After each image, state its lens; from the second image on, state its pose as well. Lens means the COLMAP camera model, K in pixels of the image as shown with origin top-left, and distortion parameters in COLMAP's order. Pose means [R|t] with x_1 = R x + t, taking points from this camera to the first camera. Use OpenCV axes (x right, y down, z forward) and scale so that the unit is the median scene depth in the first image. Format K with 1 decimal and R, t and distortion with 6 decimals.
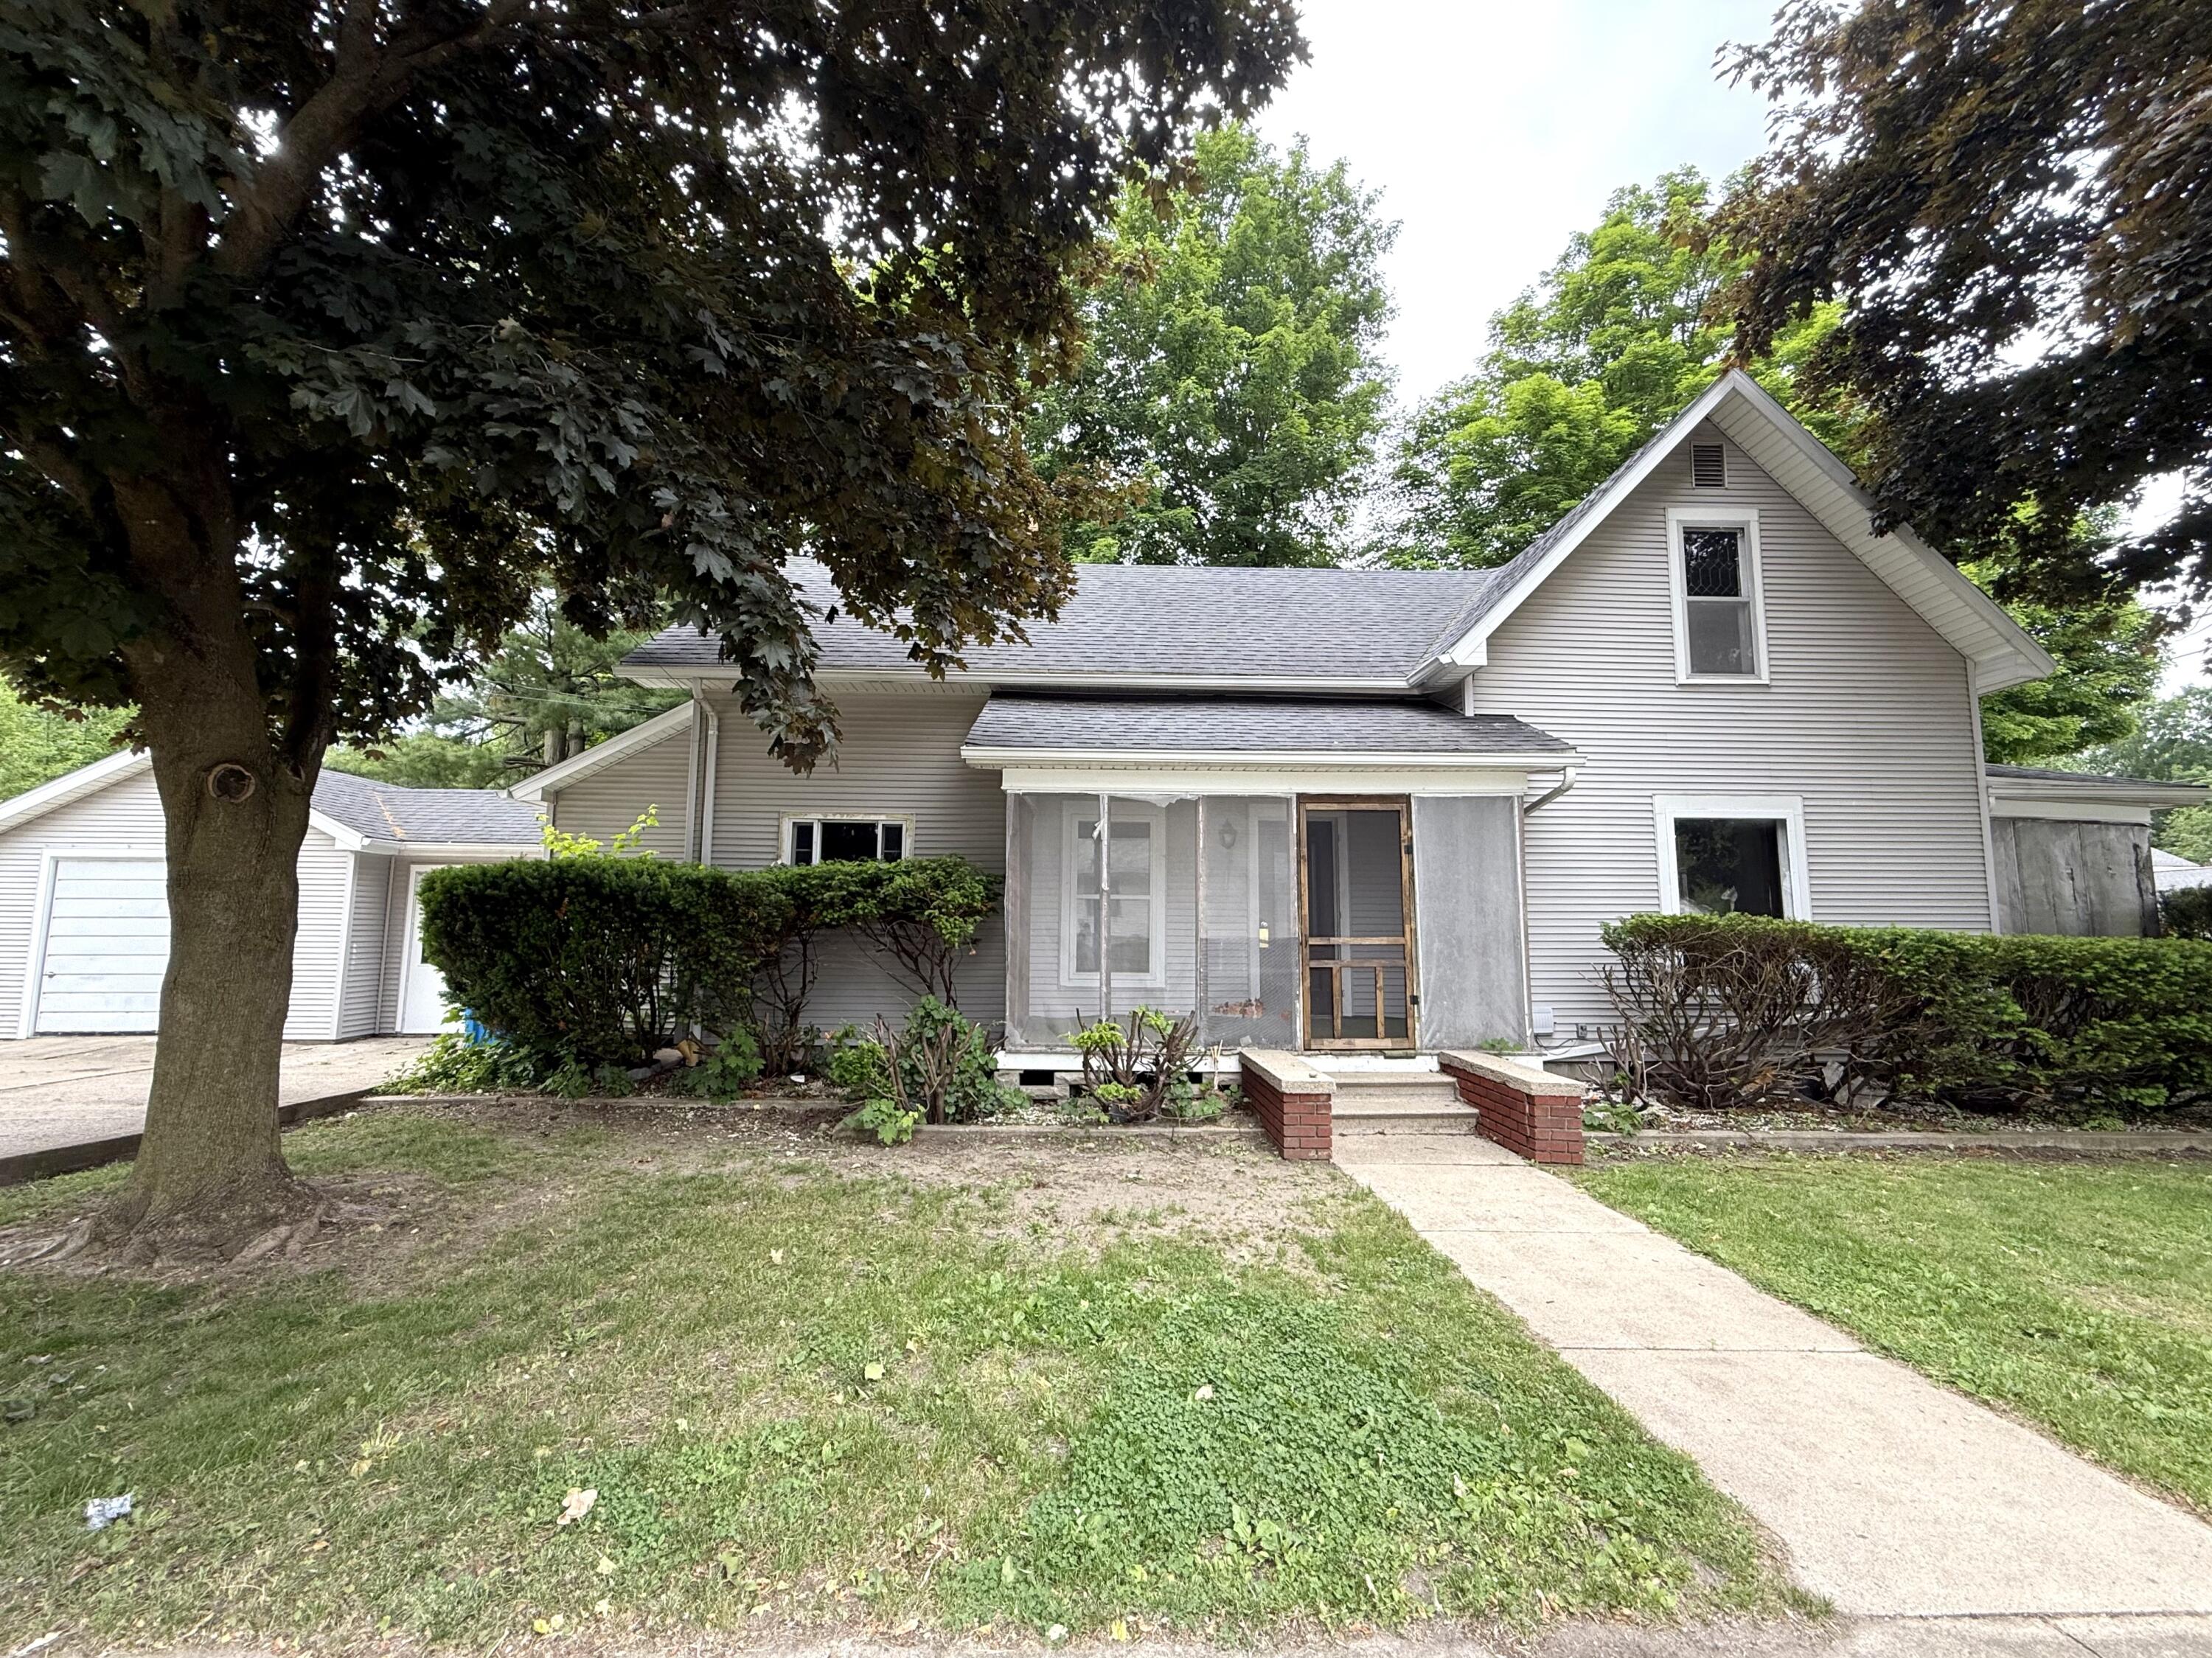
lens RADIAL K [[891.8, 0, 1103.1], [0, 891.8, 822.9], [0, 0, 1]] dist [0.005703, 0.000556]
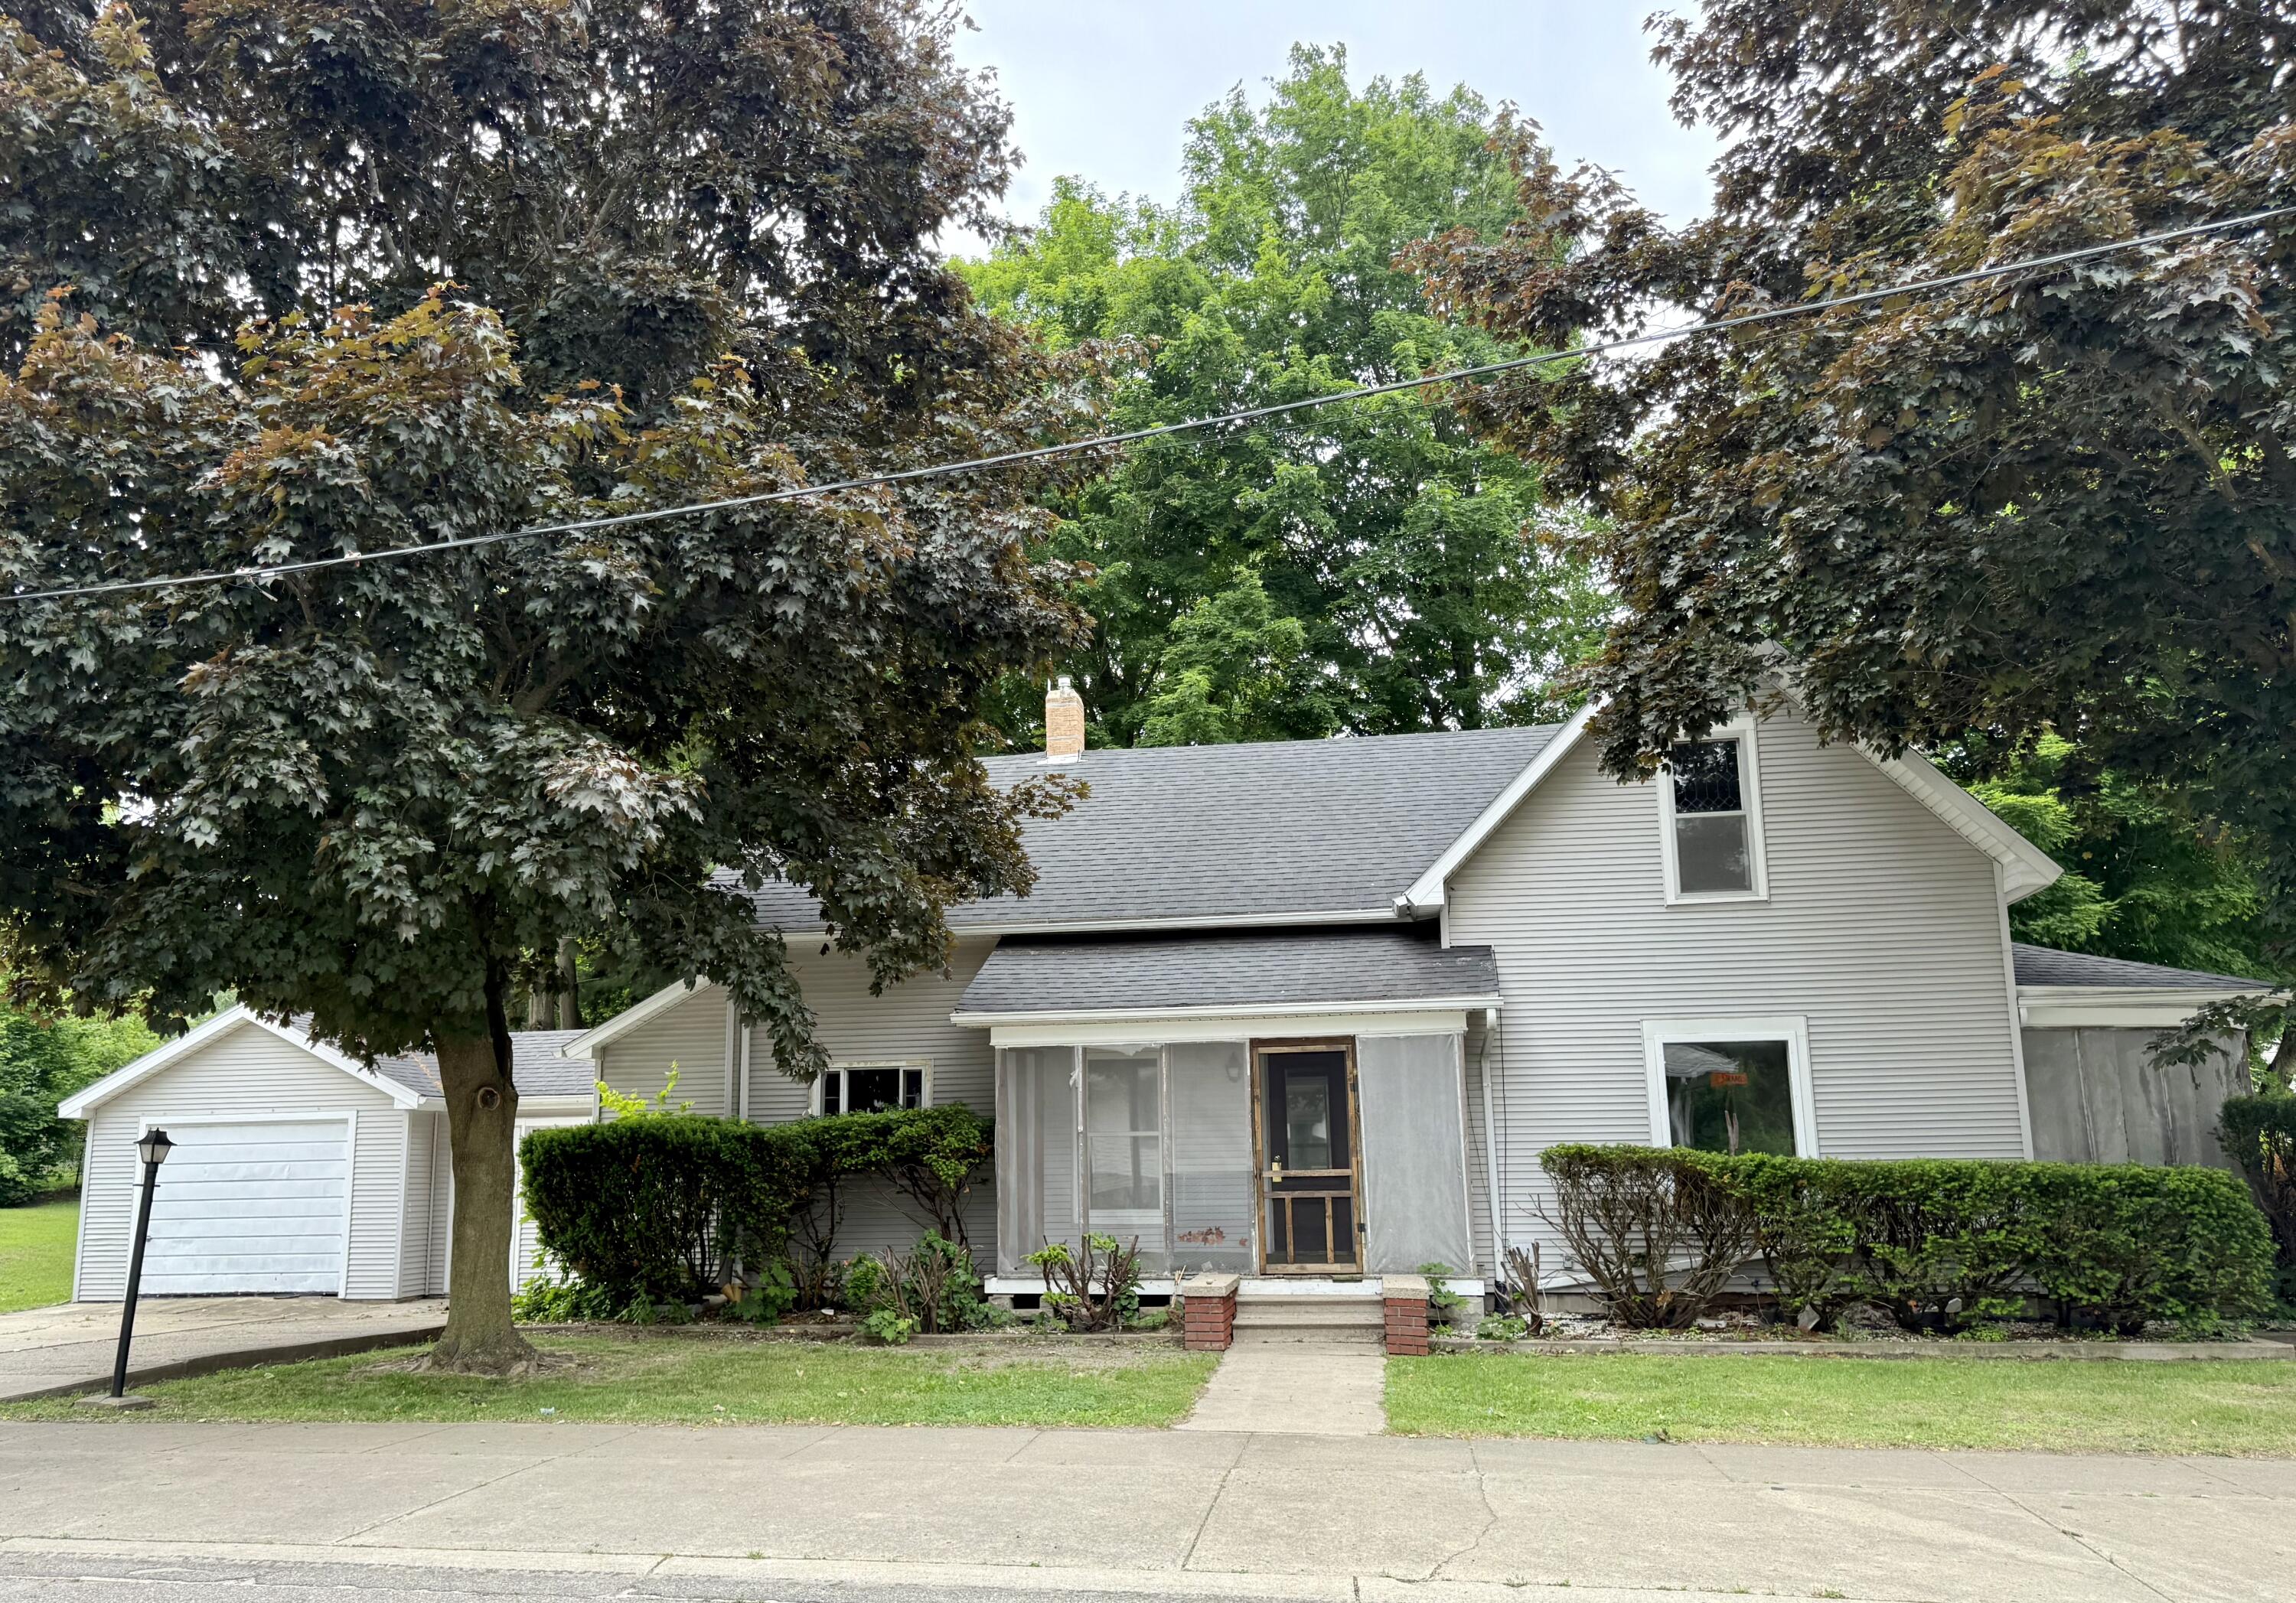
lens RADIAL K [[1841.8, 0, 1144.1], [0, 1841.8, 803.5], [0, 0, 1]] dist [0.068945, -0.064456]
pose [[0.981966, -0.058243, -0.179862, 0.492940], [0.043808, 0.995568, -0.083216, -0.133081], [0.183912, 0.073836, 0.980166, -1.227636]]
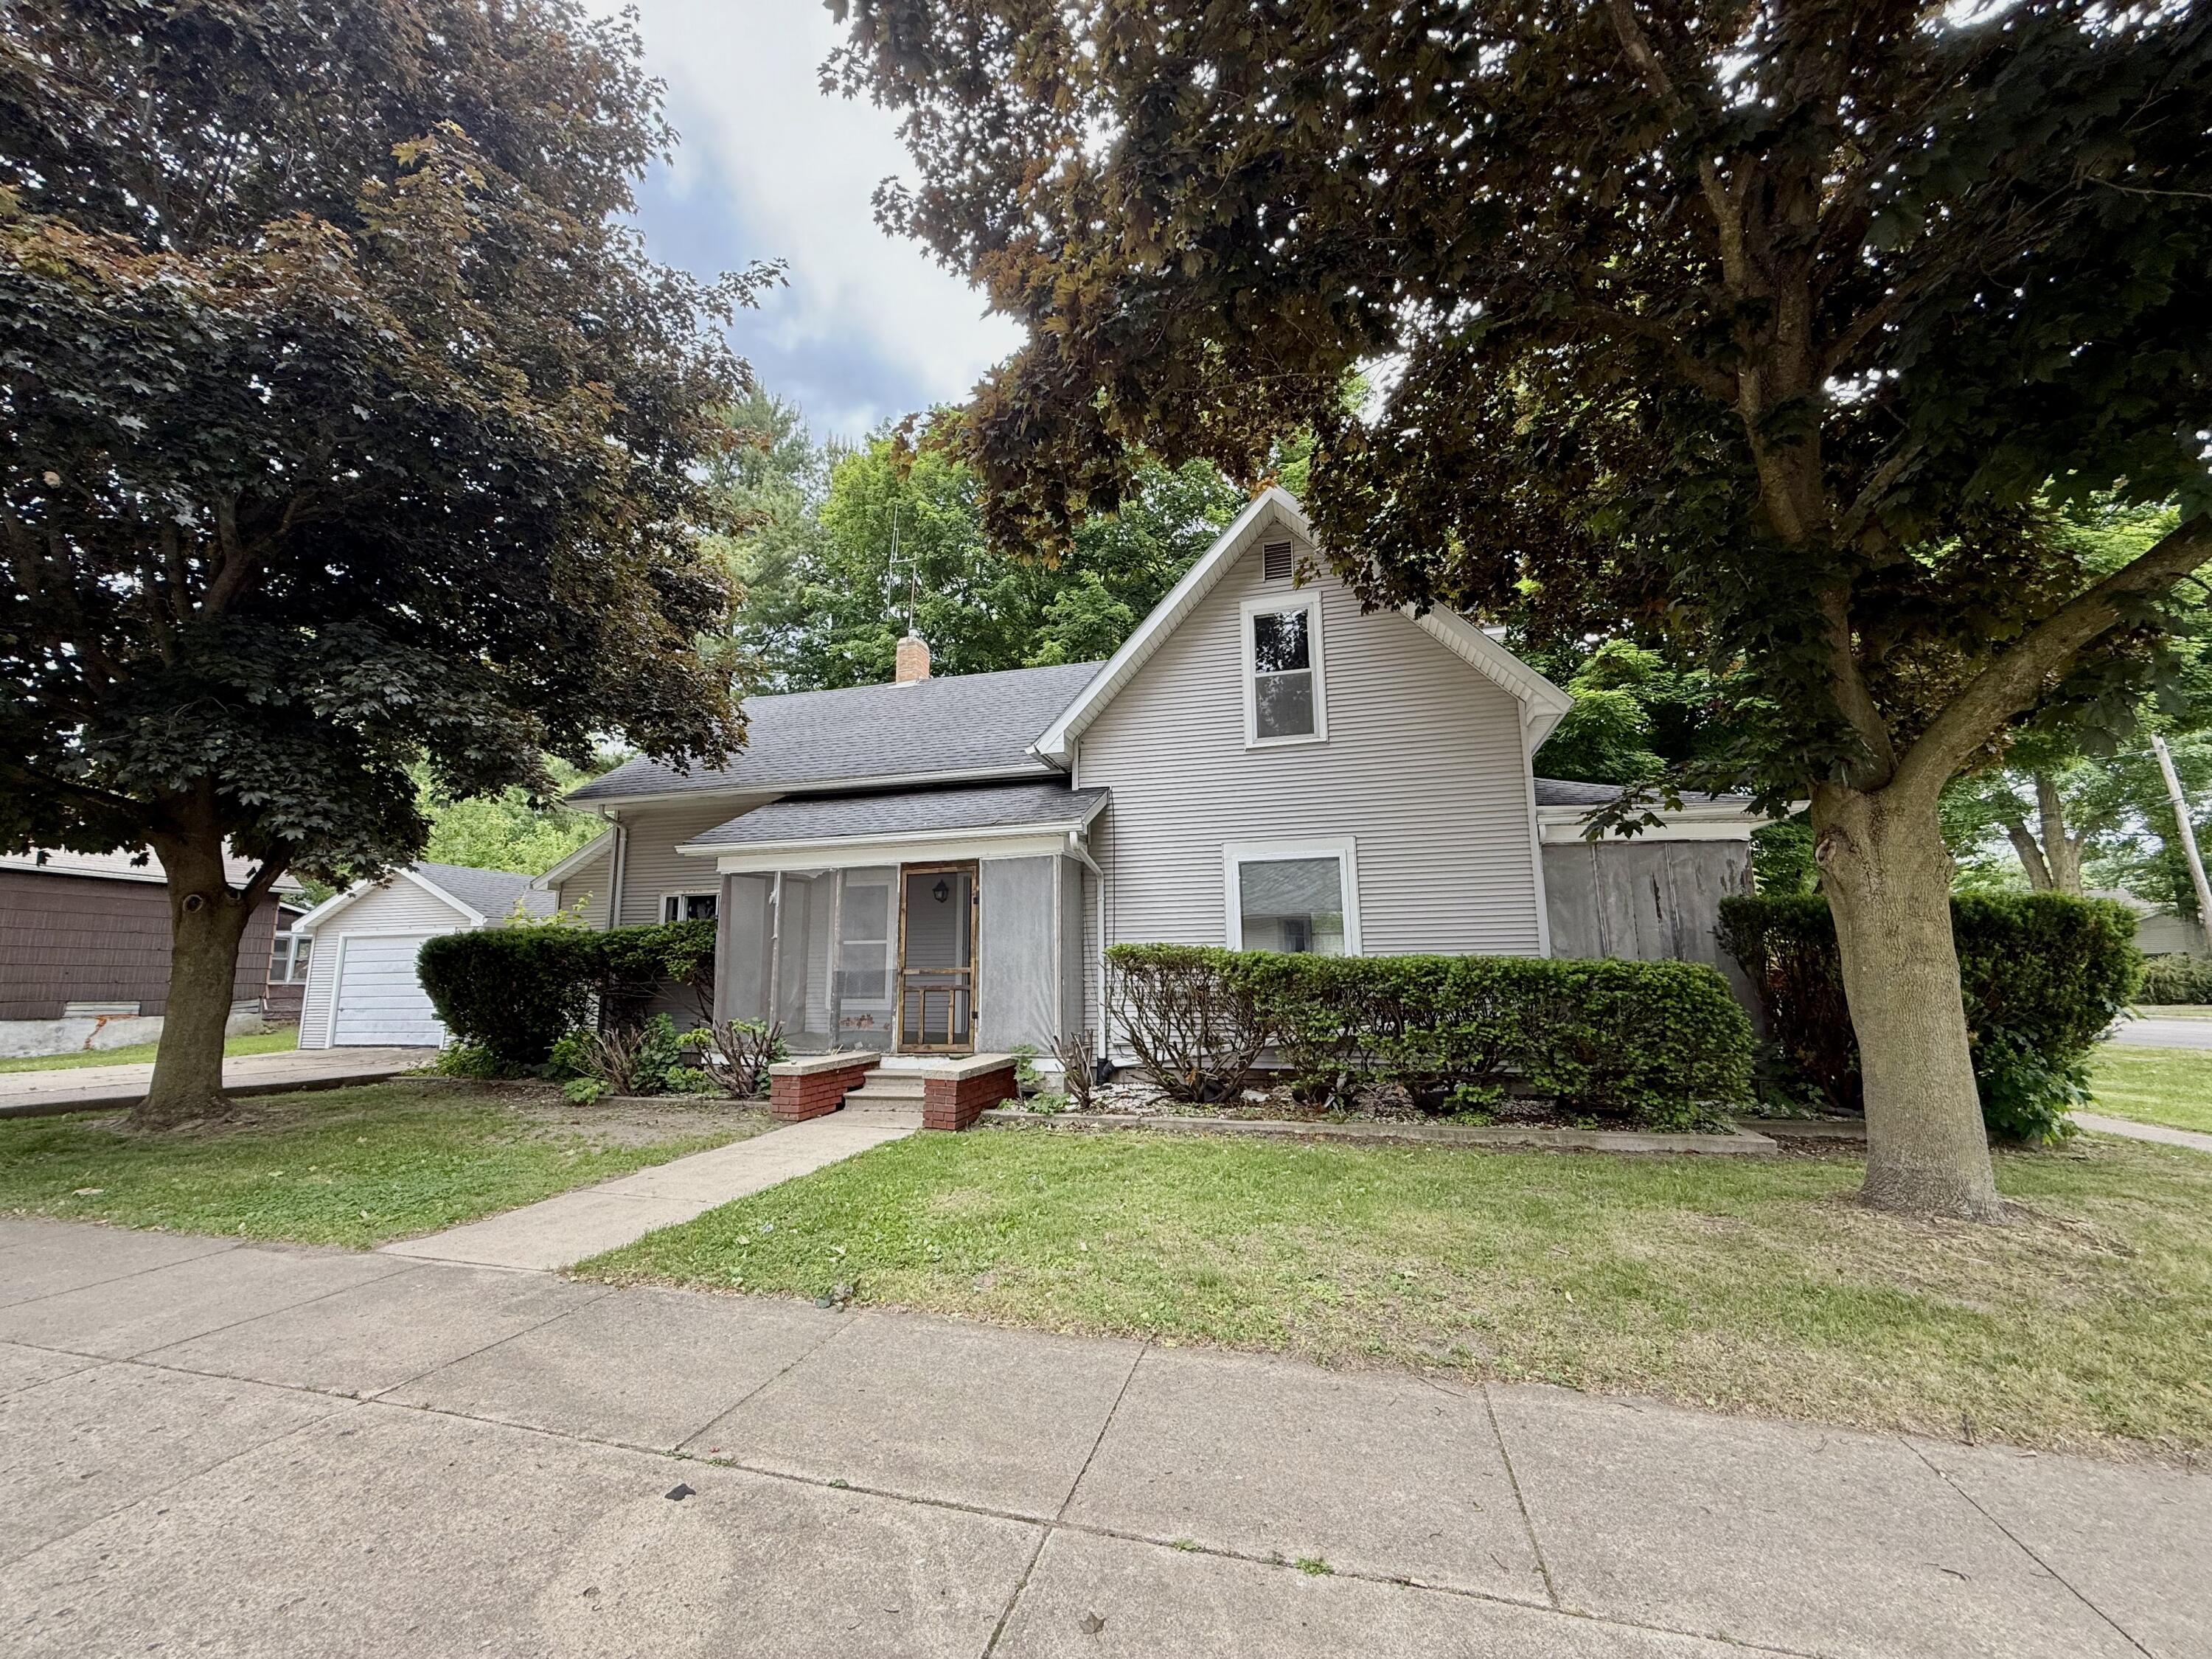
lens RADIAL K [[891.8, 0, 1153.5], [0, 891.8, 812.0], [0, 0, 1]] dist [0.005703, 0.000556]
pose [[0.953494, -0.072225, -0.292631, 0.949245], [0.054009, 0.996093, -0.069869, 0.006016], [0.296534, 0.050815, 0.953670, -0.182171]]
